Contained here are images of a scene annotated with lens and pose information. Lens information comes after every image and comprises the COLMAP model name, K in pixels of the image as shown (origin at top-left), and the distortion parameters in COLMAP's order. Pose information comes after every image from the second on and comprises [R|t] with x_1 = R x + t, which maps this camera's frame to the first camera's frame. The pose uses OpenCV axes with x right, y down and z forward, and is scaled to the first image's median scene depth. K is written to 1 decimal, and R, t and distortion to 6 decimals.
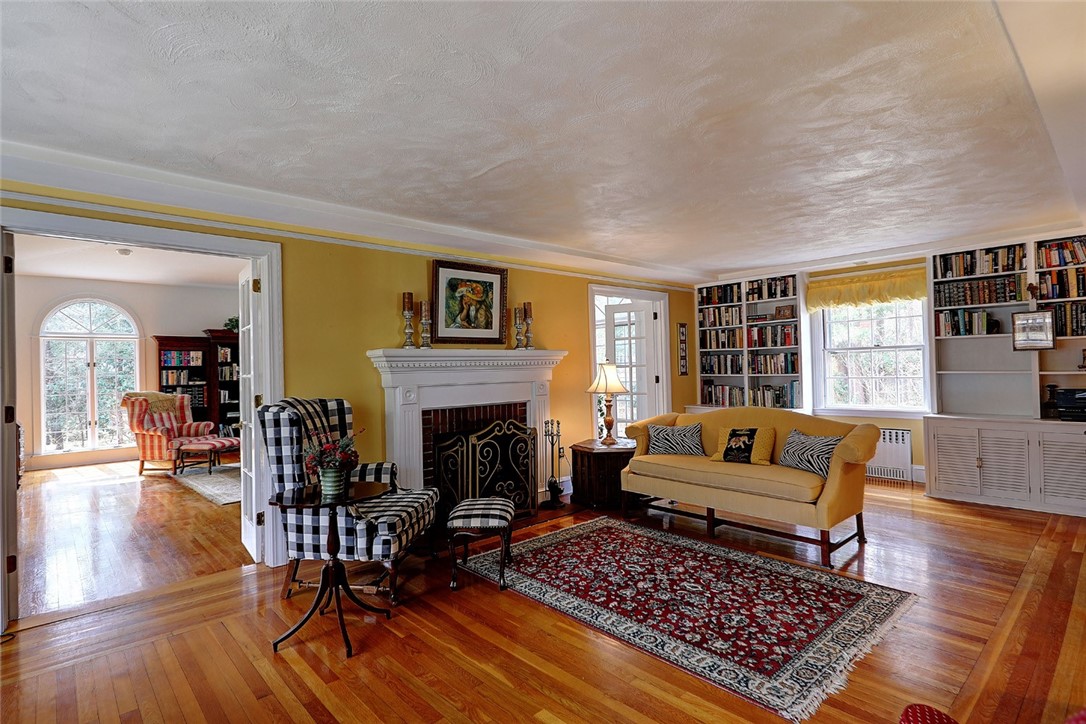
lens RADIAL K [[550.9, 0, 546.4], [0, 550.9, 360.4], [0, 0, 1]] dist [0.002490, 0.000634]
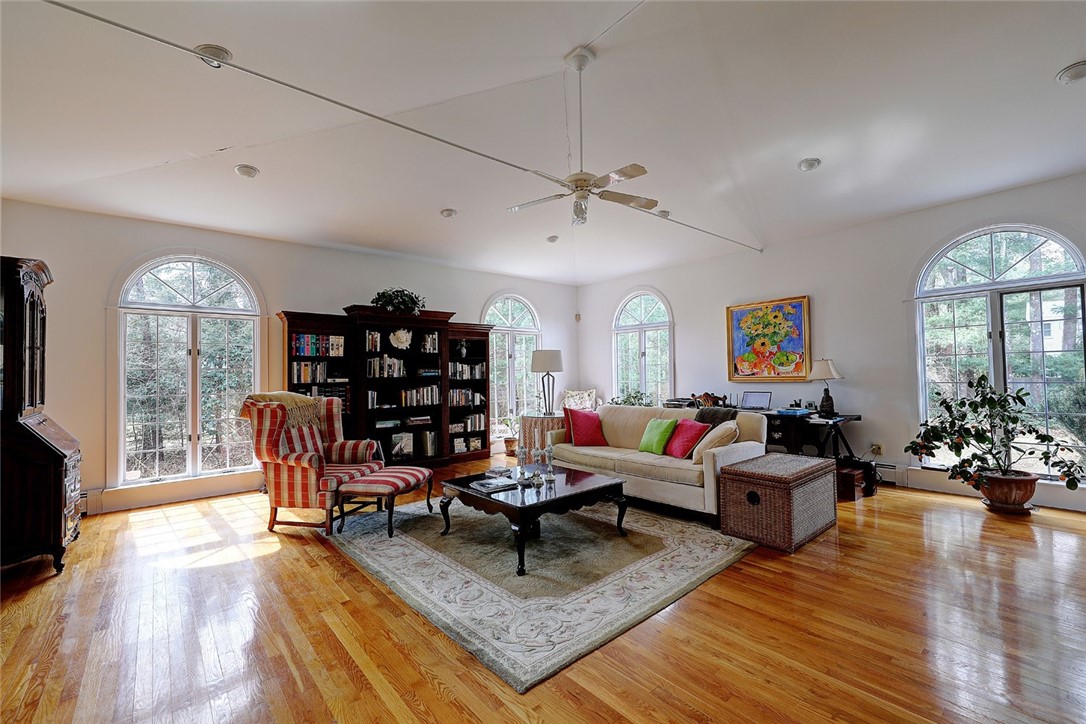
lens RADIAL K [[448.7, 0, 539.5], [0, 448.7, 361.7], [0, 0, 1]] dist [0.005198, -0.000138]
pose [[0.999492, 0.005358, -0.031422, -0.687844], [-0.005678, 0.999933, -0.010086, 0.041164], [0.031366, 0.010259, 0.999455, 0.829384]]
